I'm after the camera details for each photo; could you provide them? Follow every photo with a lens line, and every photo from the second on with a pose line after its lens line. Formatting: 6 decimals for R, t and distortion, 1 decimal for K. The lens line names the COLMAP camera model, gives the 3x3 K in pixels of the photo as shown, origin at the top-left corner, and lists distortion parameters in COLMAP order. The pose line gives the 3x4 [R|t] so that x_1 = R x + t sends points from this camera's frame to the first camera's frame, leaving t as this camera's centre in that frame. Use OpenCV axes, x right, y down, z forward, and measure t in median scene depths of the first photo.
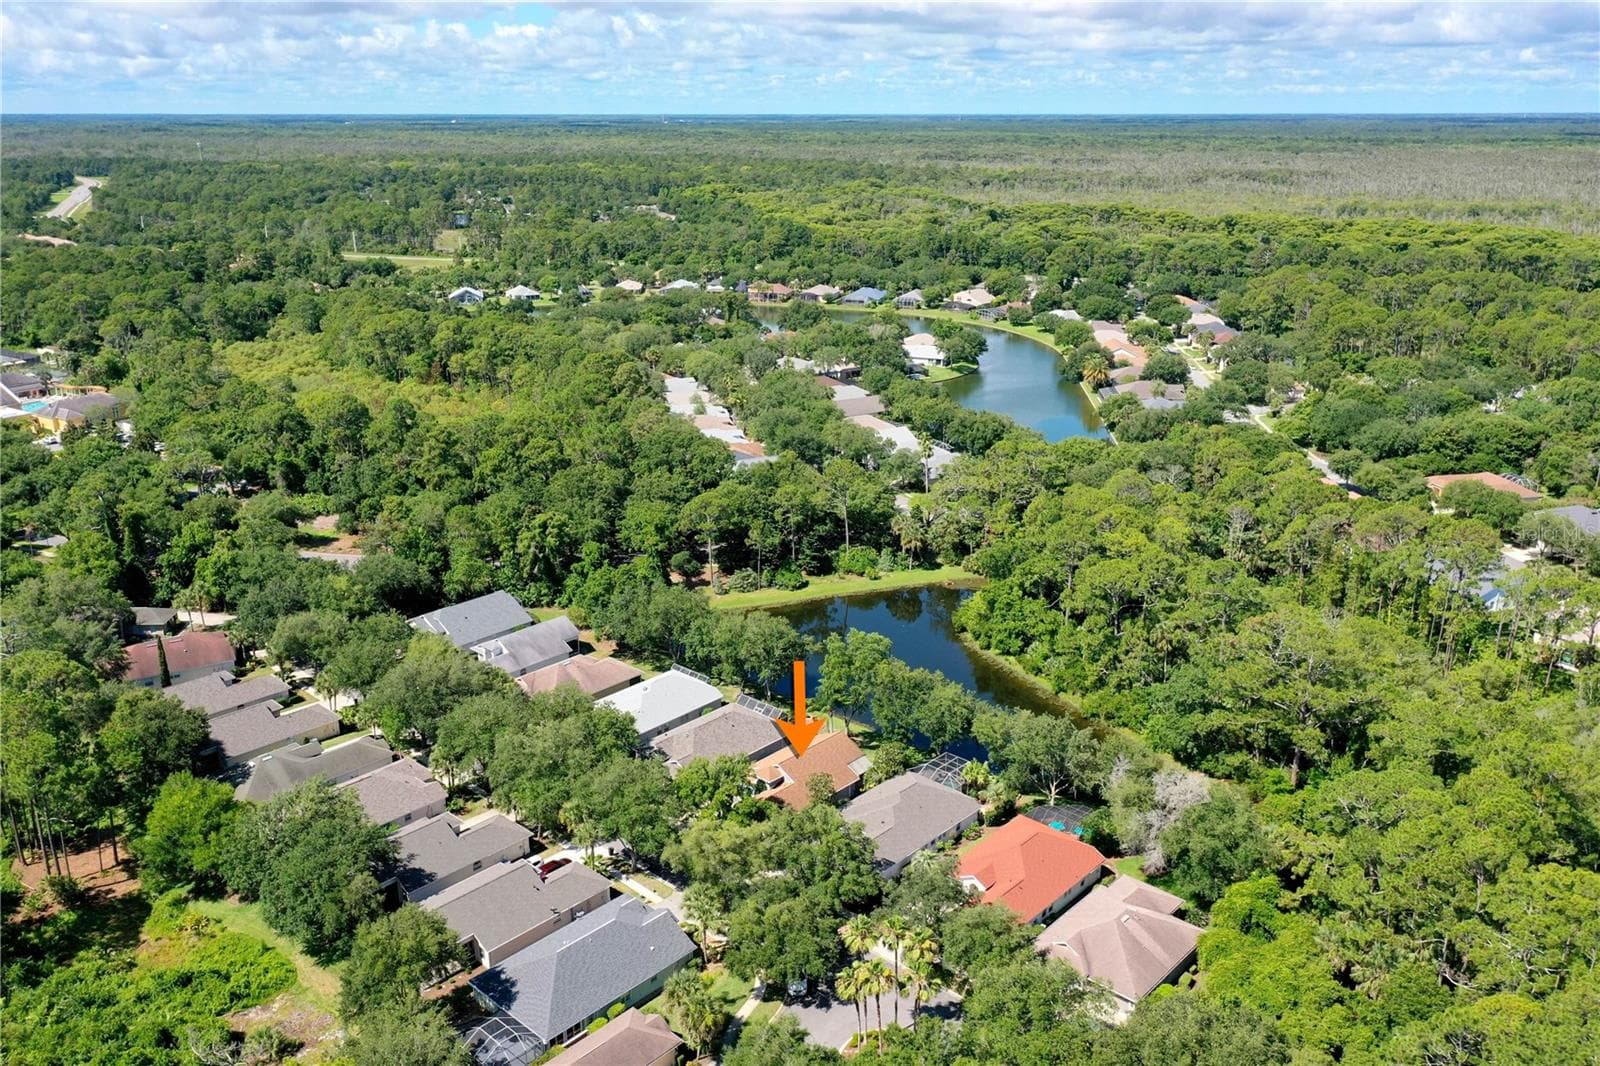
lens RADIAL K [[1290.8, 0, 792.9], [0, 1290.8, 532.4], [0, 0, 1]] dist [-0.001050, 0.008448]
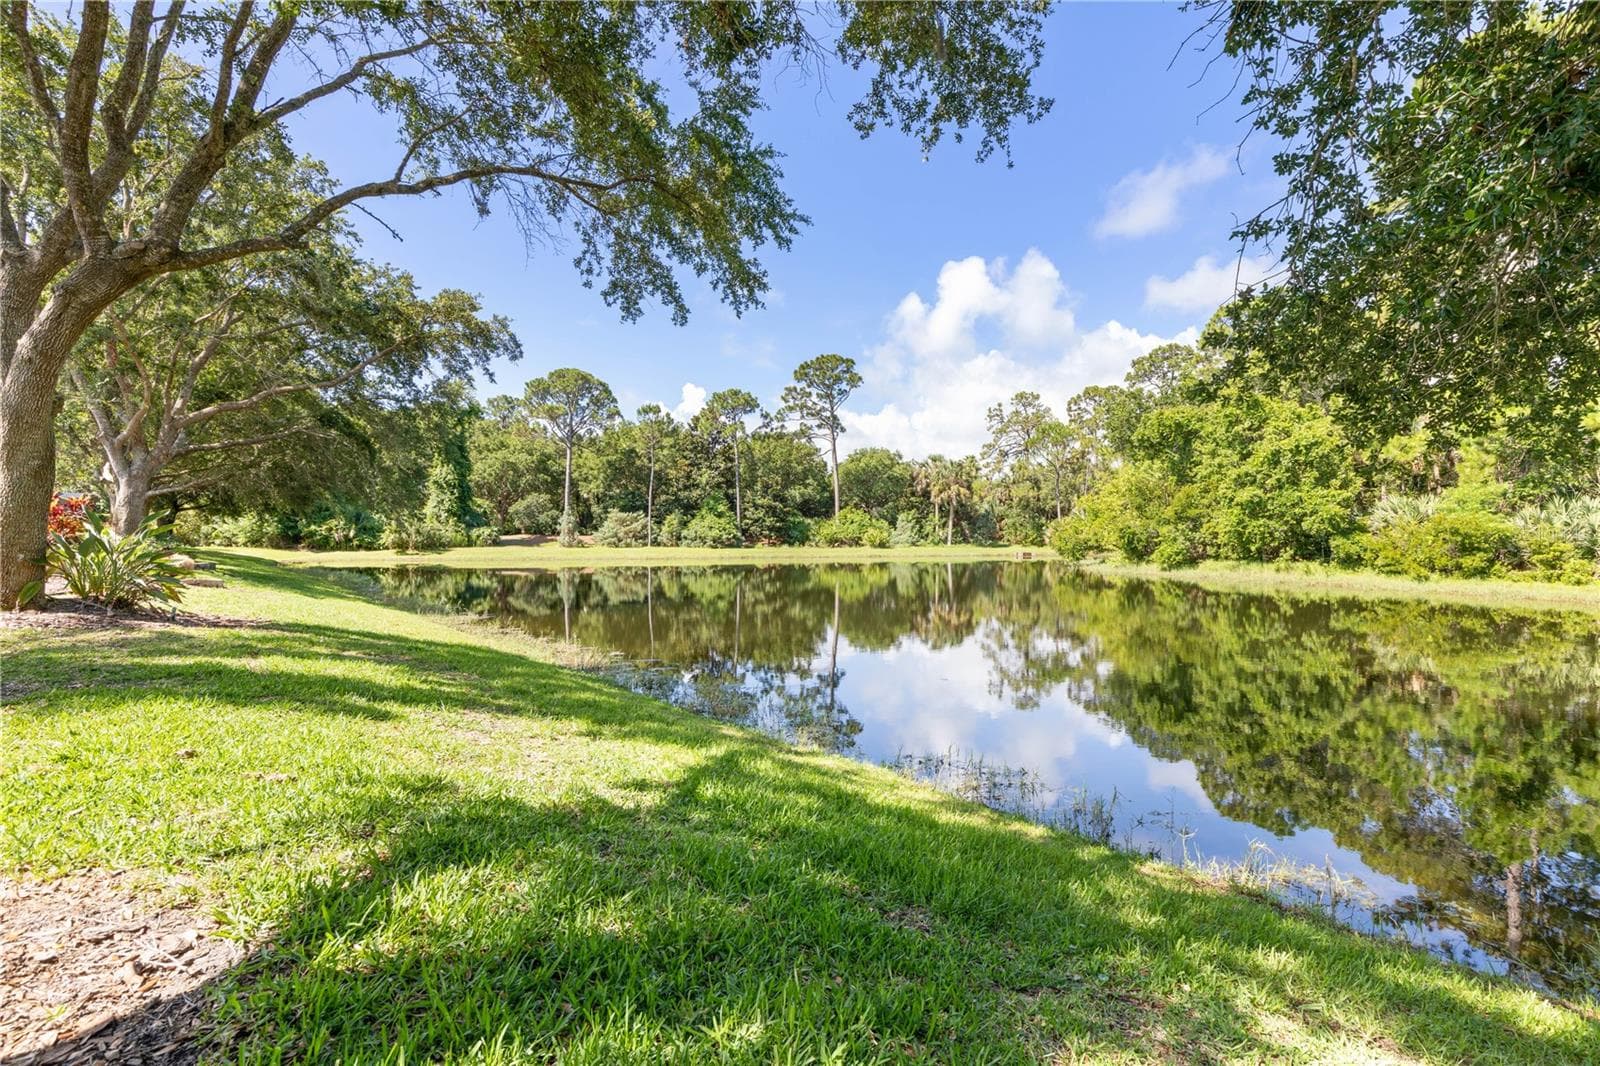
lens RADIAL K [[711.3, 0, 771.7], [0, 711.3, 521.9], [0, 0, 1]] dist [-0.025355, -0.000992]
pose [[0.986104, -0.011197, -0.165751, 0.067654], [-0.042609, 0.947306, -0.317483, 0.120621], [0.160572, 0.320134, 0.933665, 0.713684]]
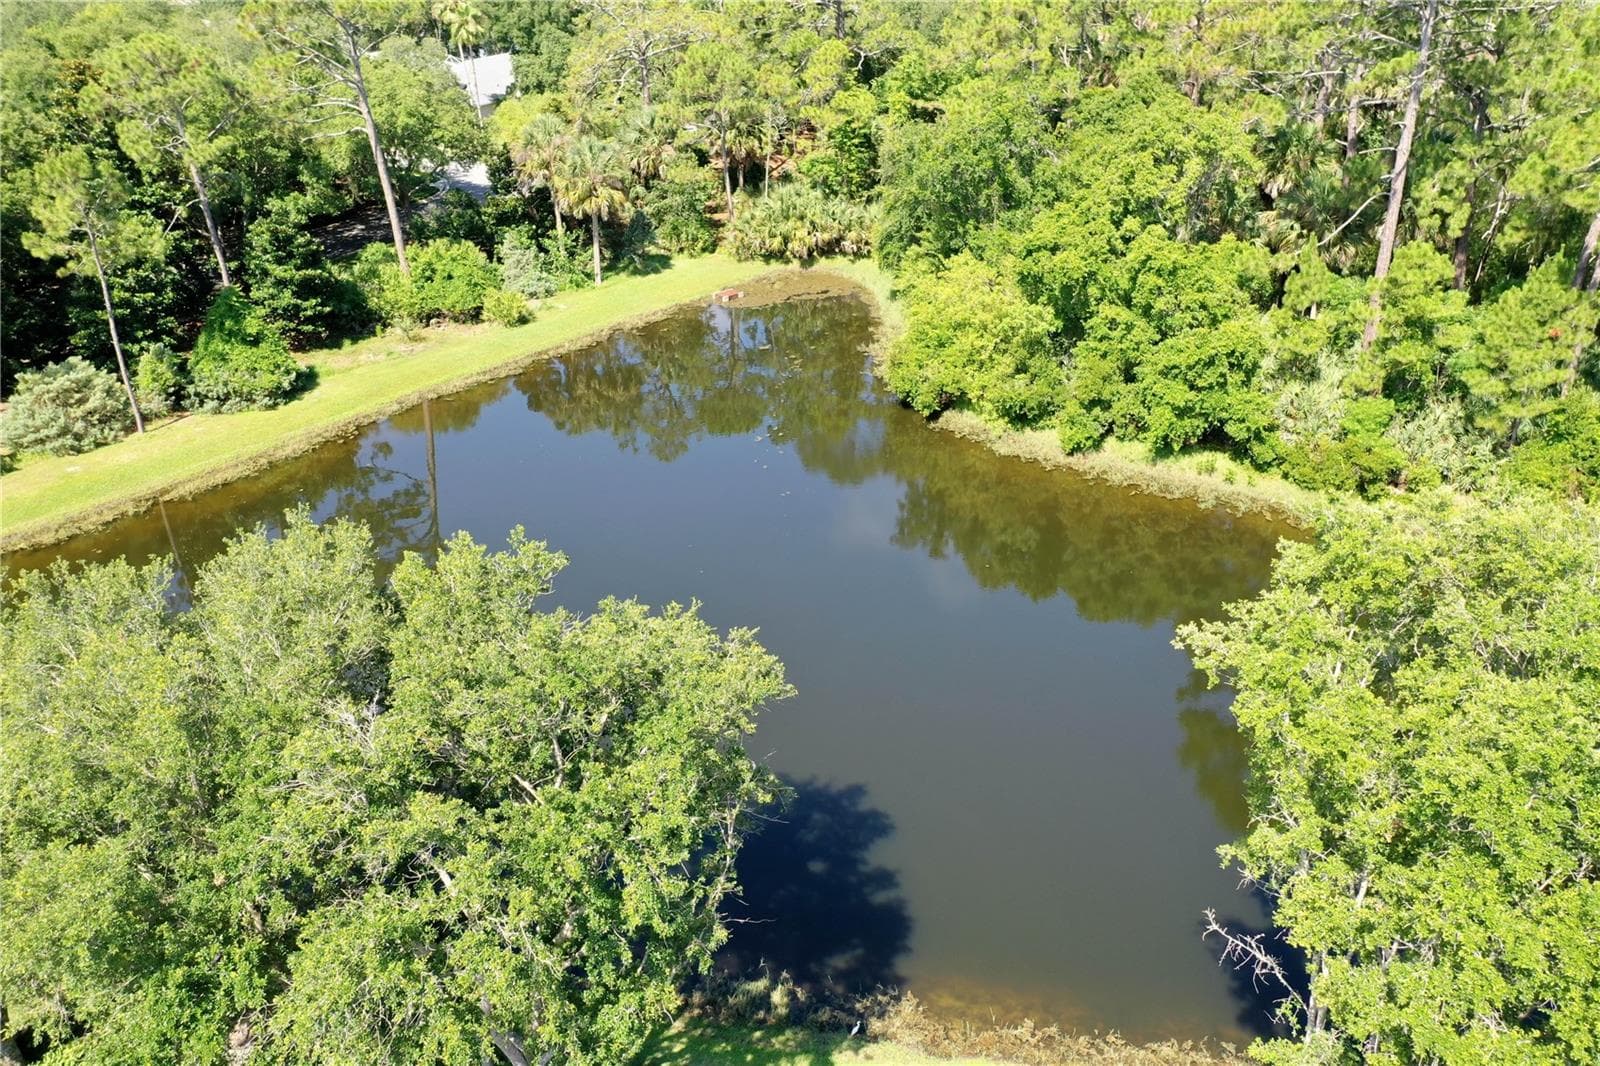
lens RADIAL K [[1290.8, 0, 790.1], [0, 1290.8, 562.8], [0, 0, 1]] dist [-0.001050, 0.008448]
pose [[0.867439, -0.257897, 0.425487, -0.029603], [0.180769, 0.960095, 0.213401, 0.037000], [-0.463543, -0.108197, 0.879444, 0.679044]]
